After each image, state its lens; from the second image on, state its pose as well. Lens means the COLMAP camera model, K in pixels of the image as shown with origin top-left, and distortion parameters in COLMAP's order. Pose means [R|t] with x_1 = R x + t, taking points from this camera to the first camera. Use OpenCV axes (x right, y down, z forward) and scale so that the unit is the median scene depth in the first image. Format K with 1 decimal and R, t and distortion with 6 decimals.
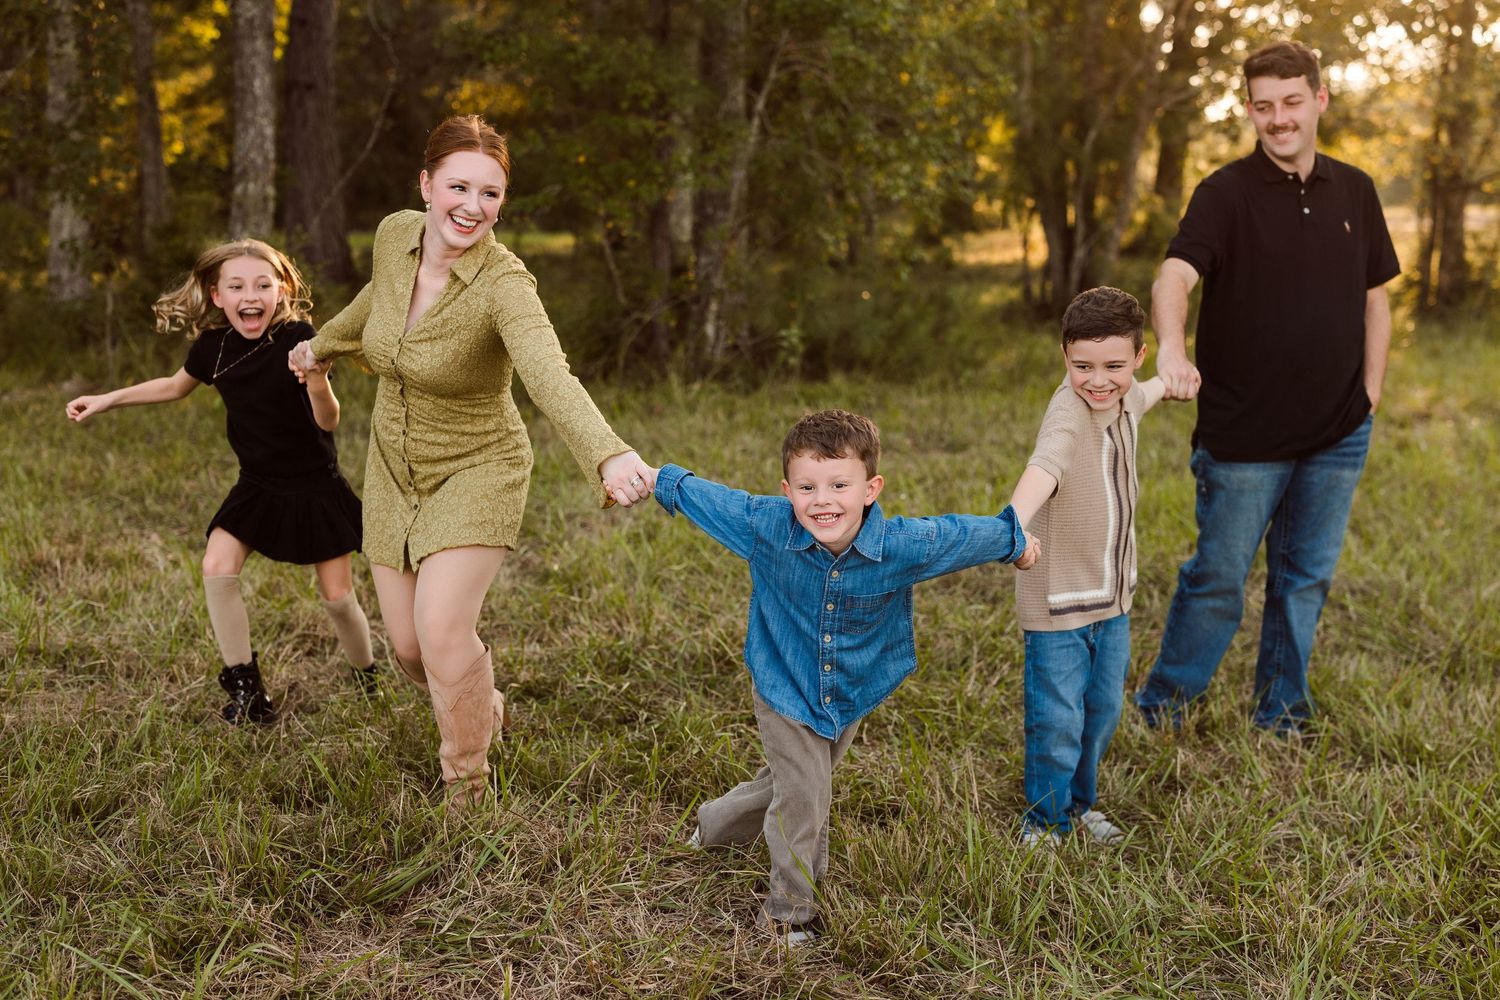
lens RADIAL K [[2186.5, 0, 726.7], [0, 2186.5, 496.2], [0, 0, 1]] dist [0.011423, 0.006212]
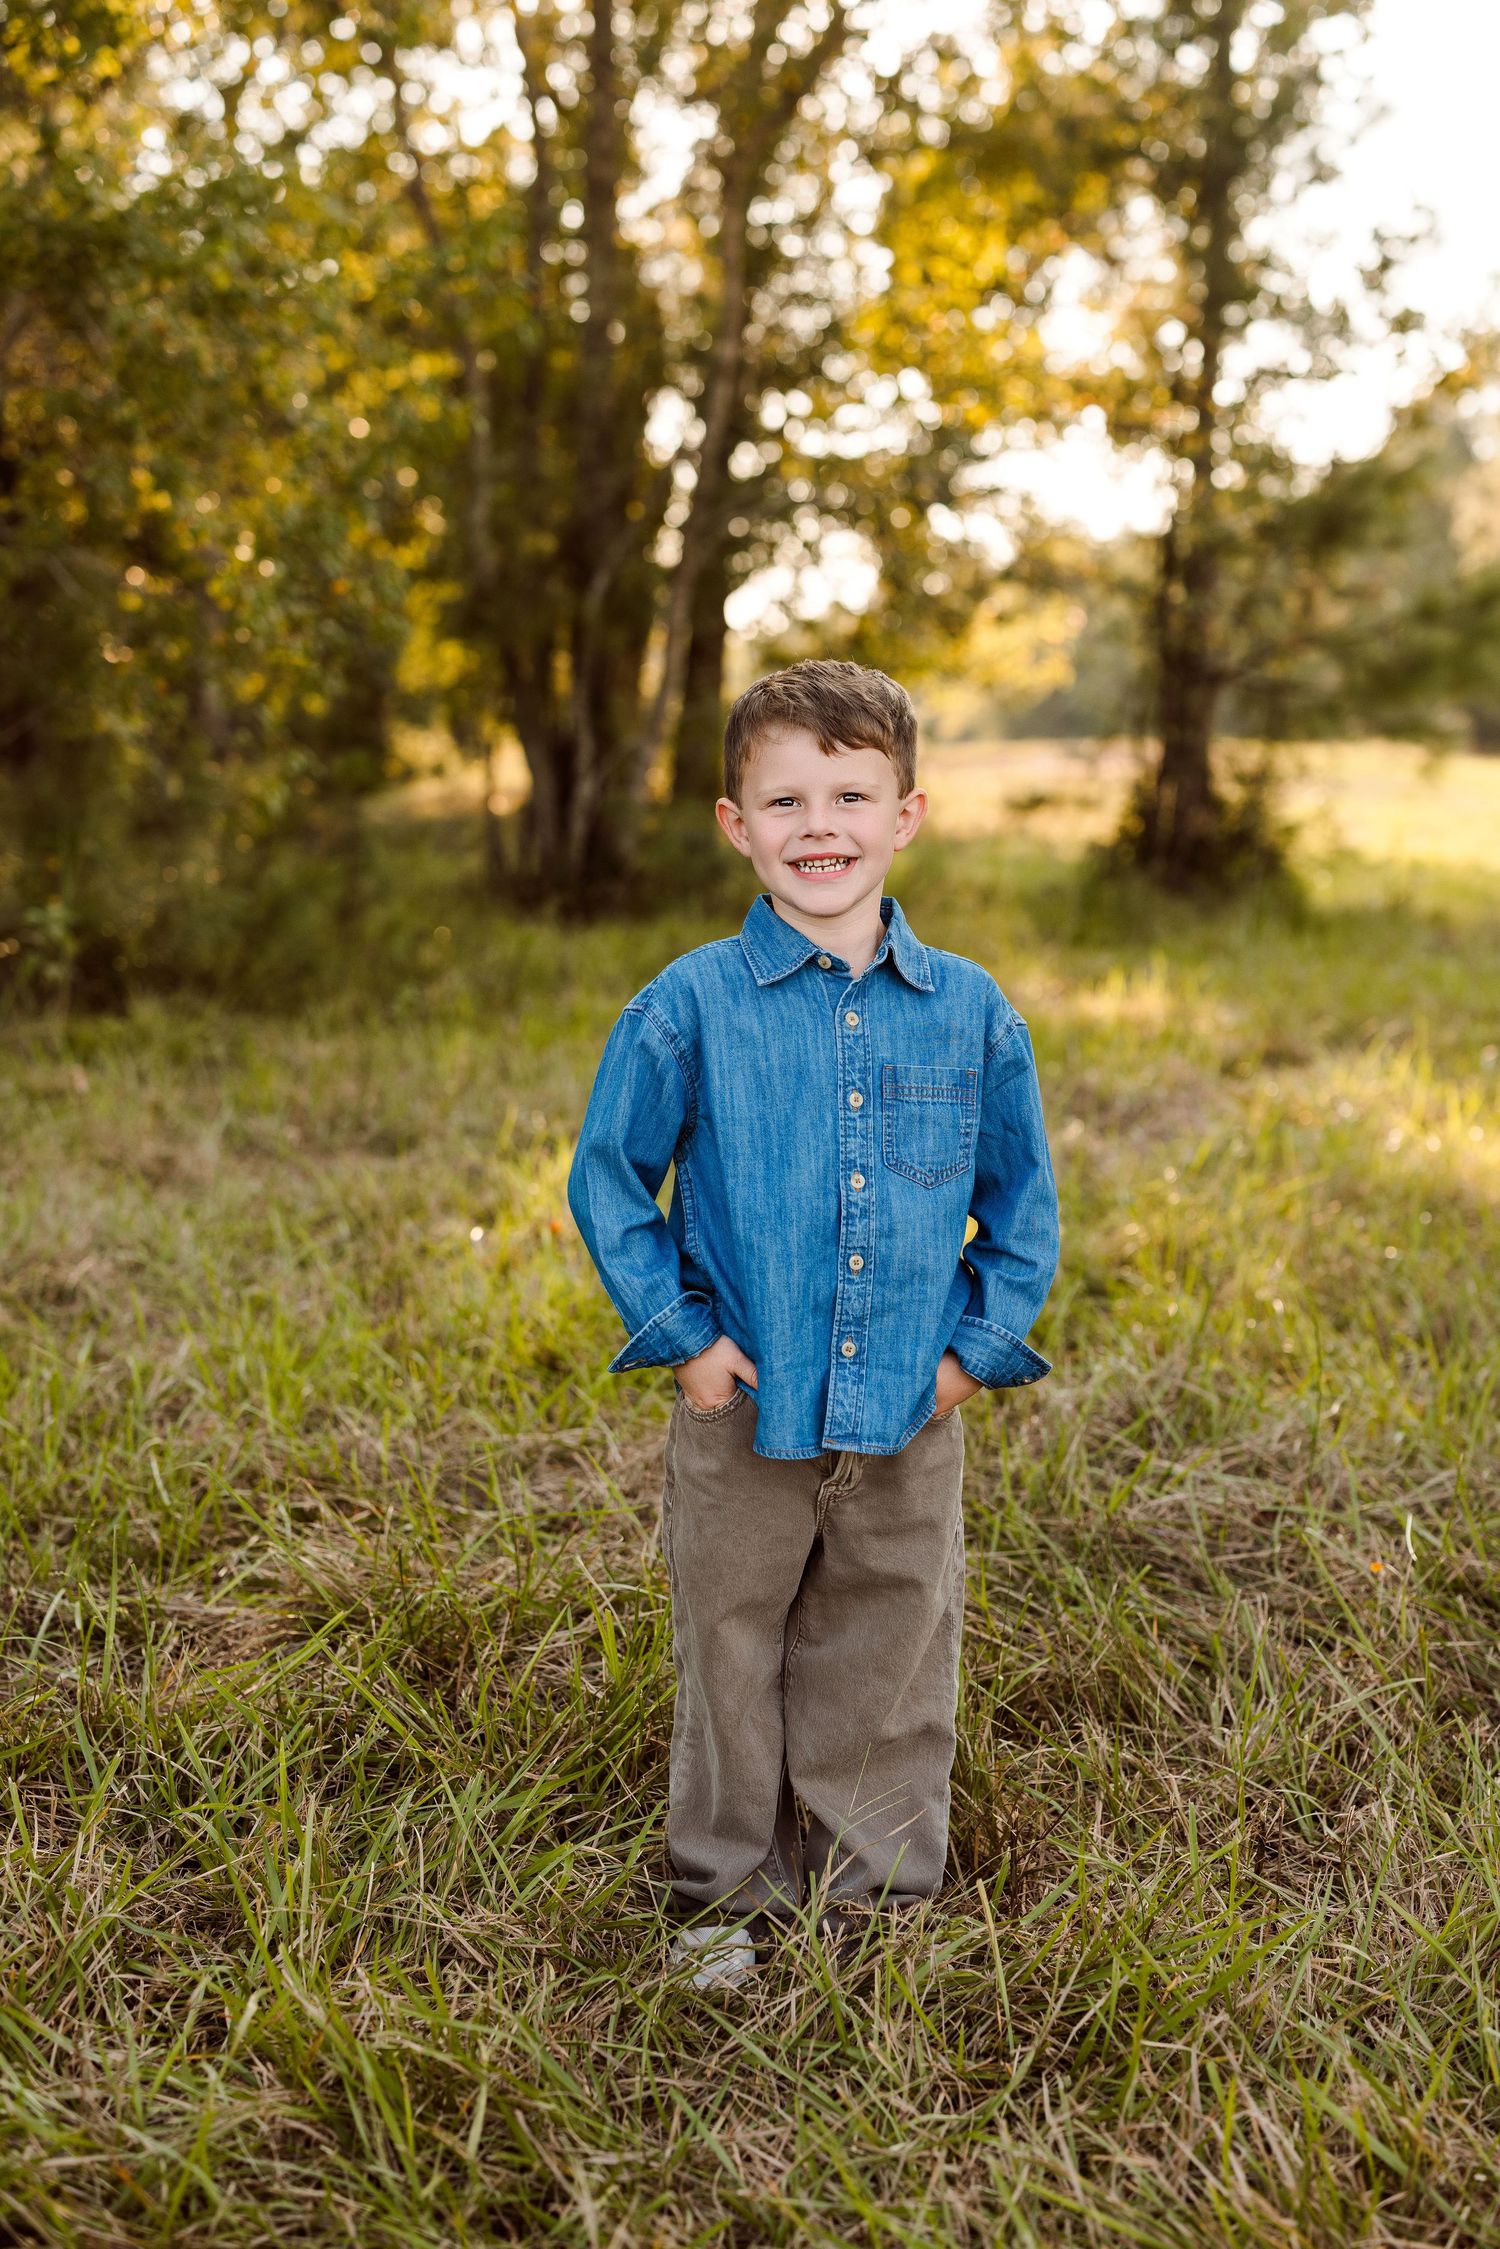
lens RADIAL K [[3235.0, 0, 750.0], [0, 3235.0, 1124.5], [0, 0, 1]] dist [-0.002758, 0.031317]
pose [[0.975278, -0.031639, 0.218707, 0.021853], [0.036618, 0.999153, -0.018749, -0.008184], [-0.217929, 0.026294, 0.975610, 0.243388]]
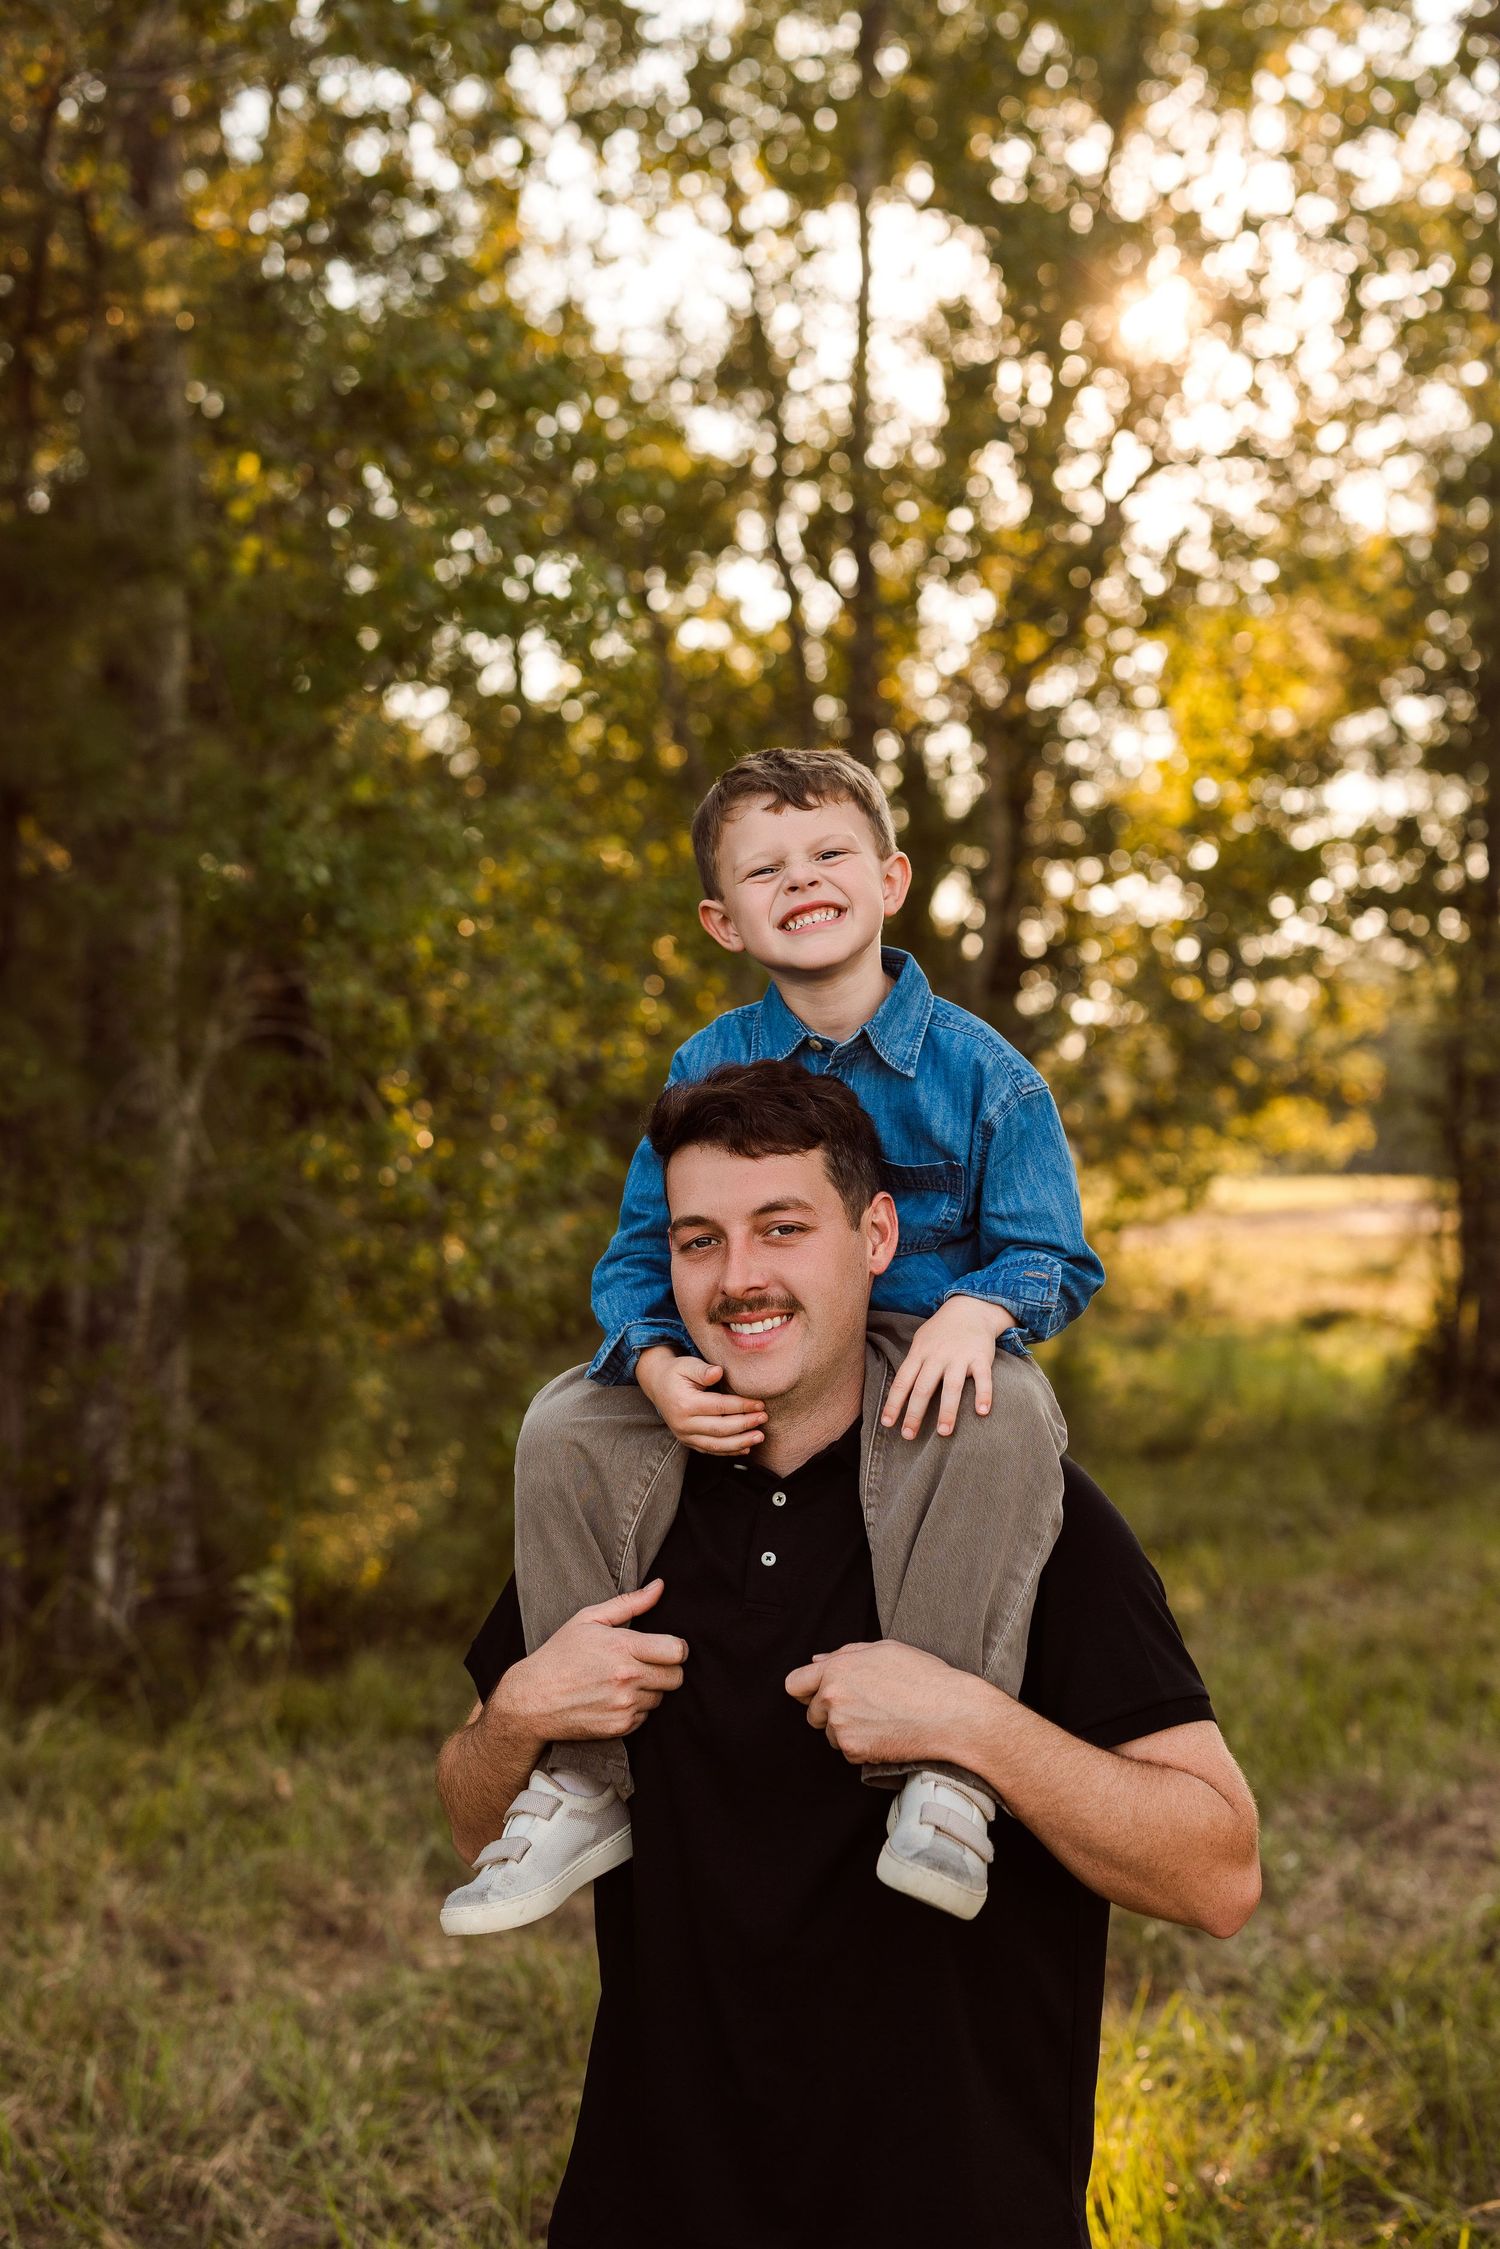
lens RADIAL K [[3235.0, 0, 750.0], [0, 3235.0, 1124.5], [0, 0, 1]] dist [-0.002758, 0.031317]
pose [[0.991521, -0.028419, 0.126800, 0.045230], [0.047111, 0.988022, -0.146943, -0.061066], [-0.121106, 0.151671, 0.980984, 0.275807]]
